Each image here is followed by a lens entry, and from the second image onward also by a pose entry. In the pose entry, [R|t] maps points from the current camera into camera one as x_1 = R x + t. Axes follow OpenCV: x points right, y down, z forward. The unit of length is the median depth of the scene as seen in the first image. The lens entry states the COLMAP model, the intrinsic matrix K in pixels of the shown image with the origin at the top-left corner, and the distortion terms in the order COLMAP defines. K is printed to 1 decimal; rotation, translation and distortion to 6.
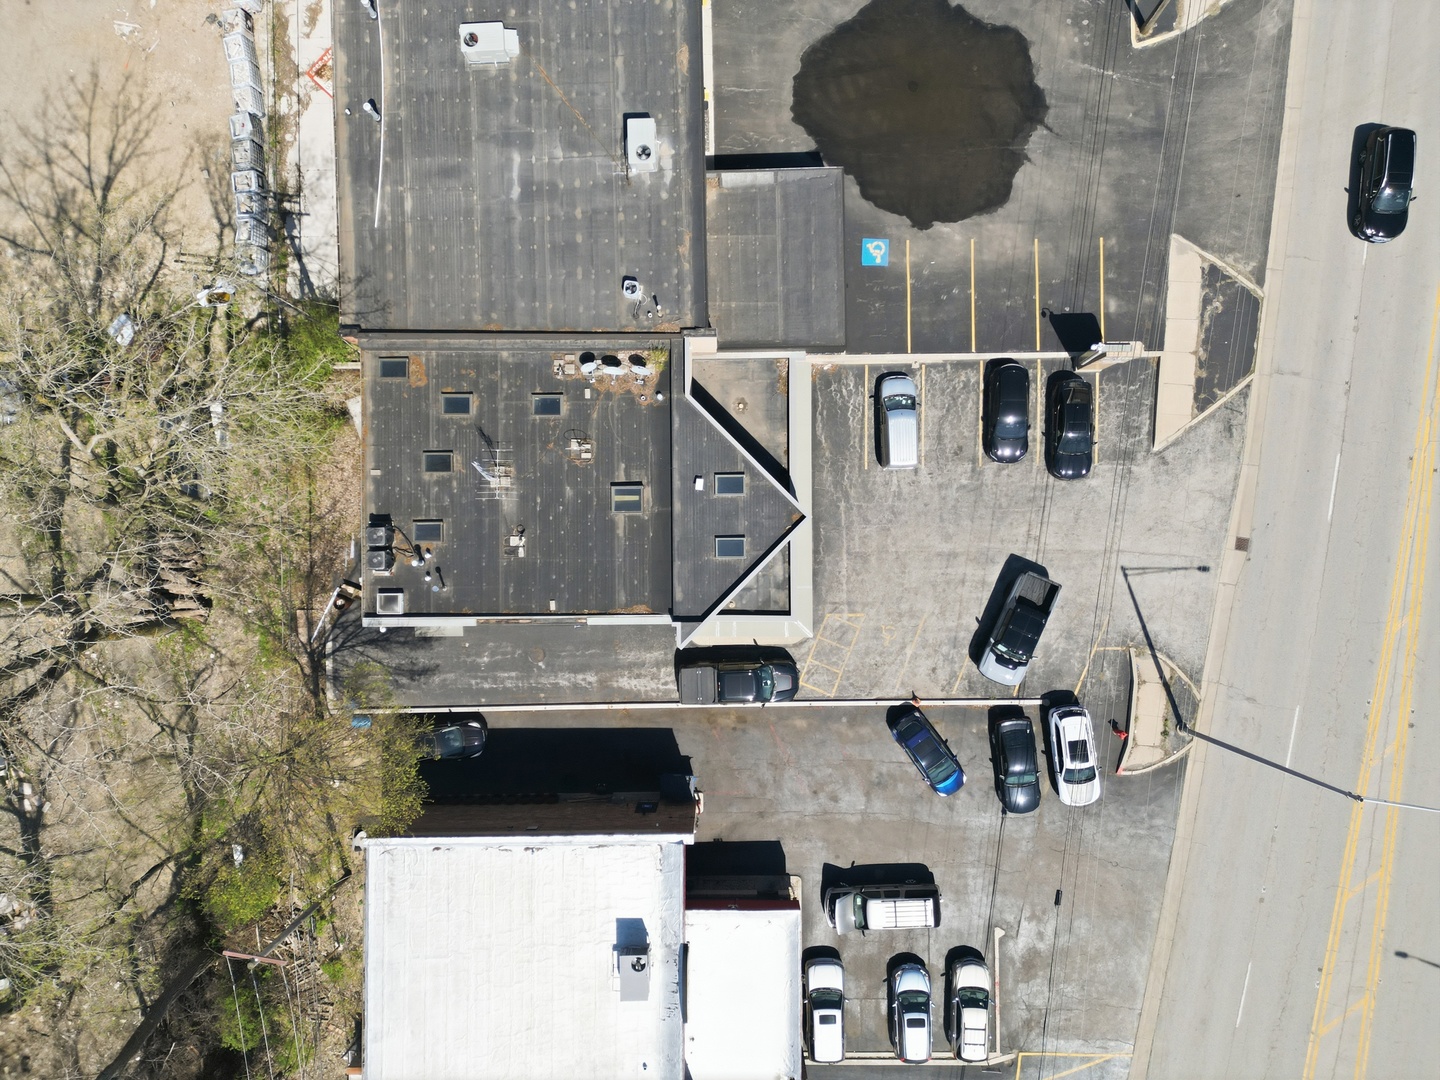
lens RADIAL K [[996.1, 0, 720.0], [0, 996.1, 540.0], [0, 0, 1]] dist [0.077040, -0.073664]
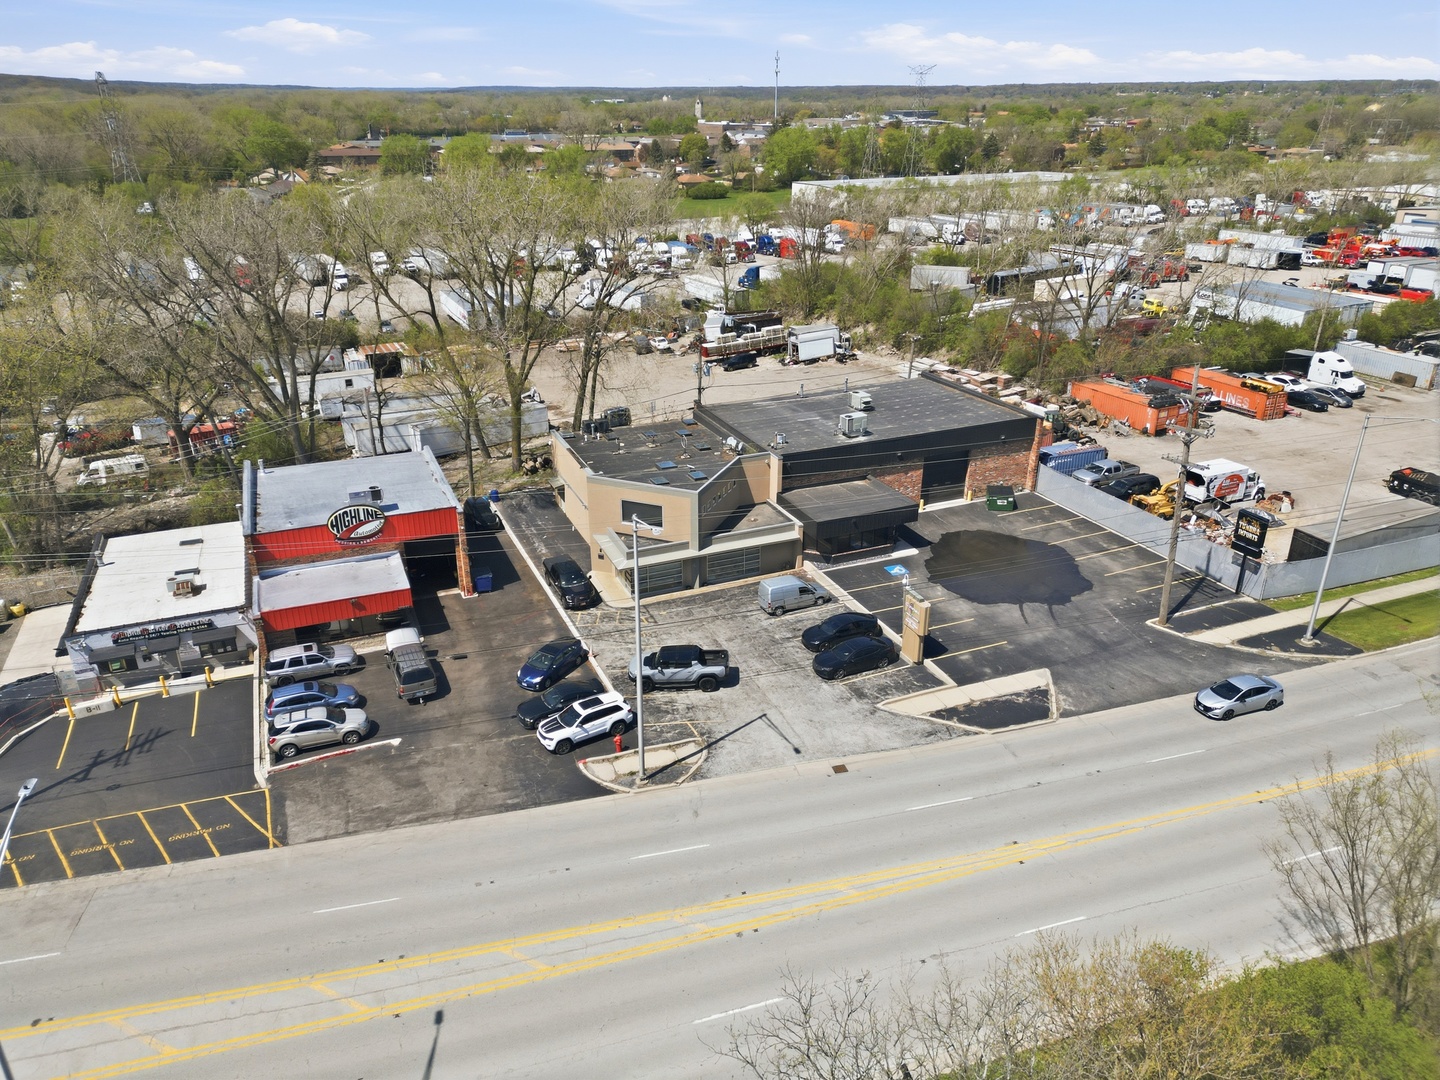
lens RADIAL K [[996.1, 0, 720.0], [0, 996.1, 540.0], [0, 0, 1]] dist [0.077040, -0.073664]
pose [[0.386366, 0.373197, -0.843472, 1.214466], [-0.922345, 0.155639, -0.353633, 0.423238], [-0.000698, 0.914604, 0.404350, 0.403510]]
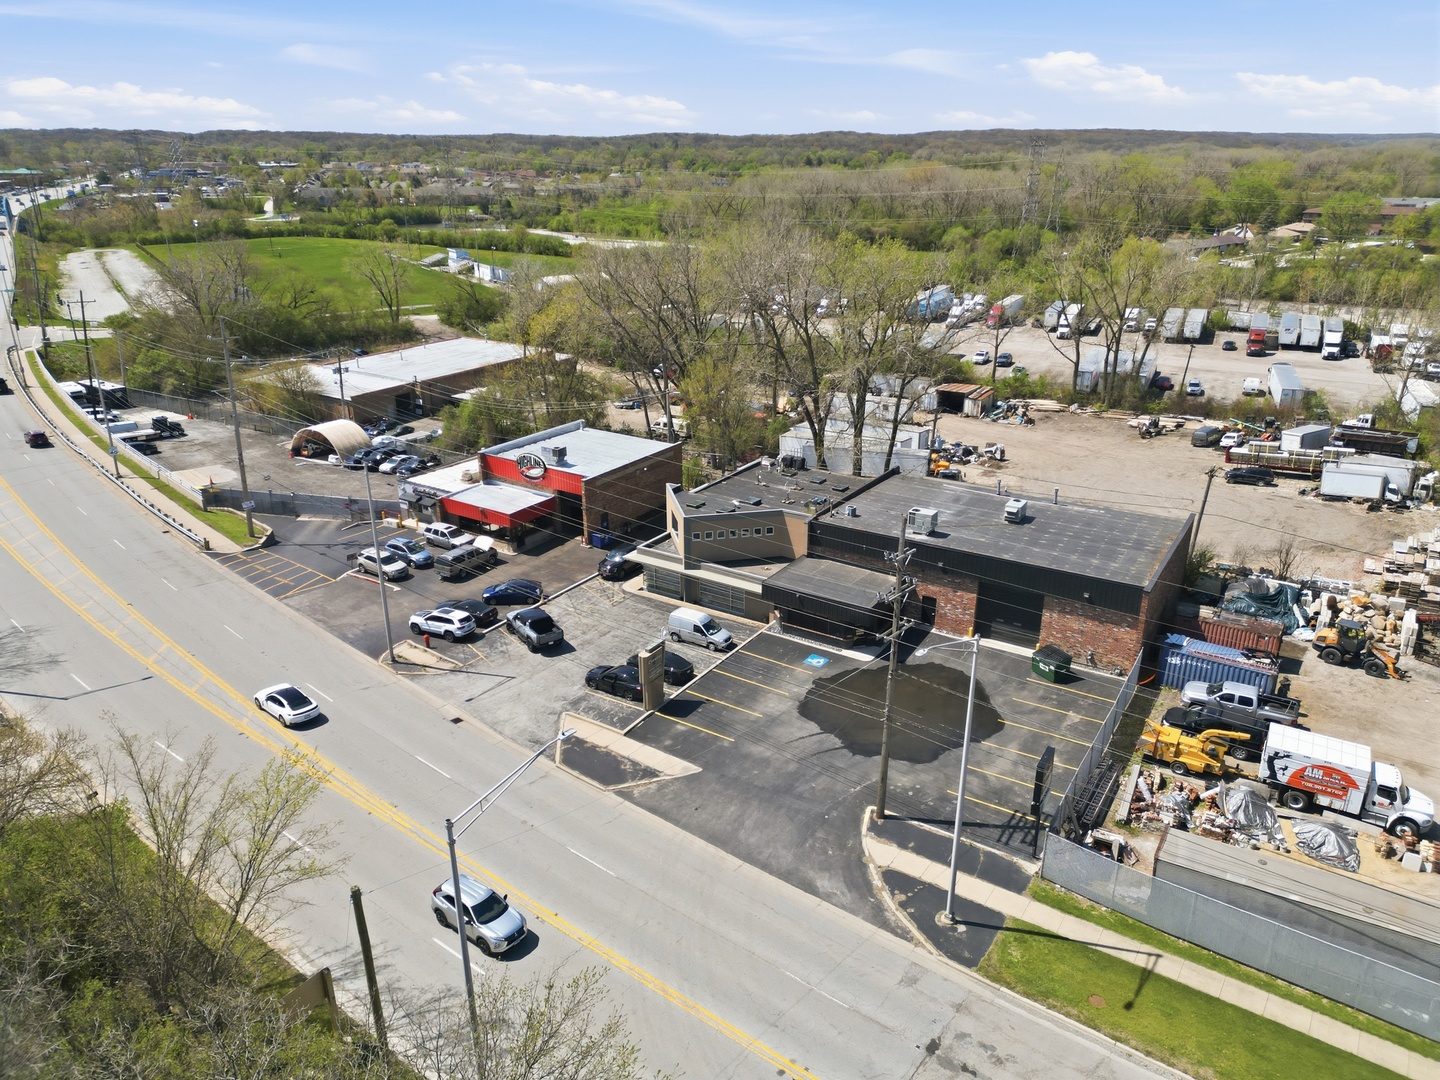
lens RADIAL K [[996.1, 0, 720.0], [0, 996.1, 540.0], [0, 0, 1]] dist [0.077040, -0.073664]
pose [[-0.550700, 0.305792, -0.776673, 1.212233], [-0.834700, -0.199096, 0.513456, -0.832950], [0.002379, 0.931049, 0.364886, 0.364388]]
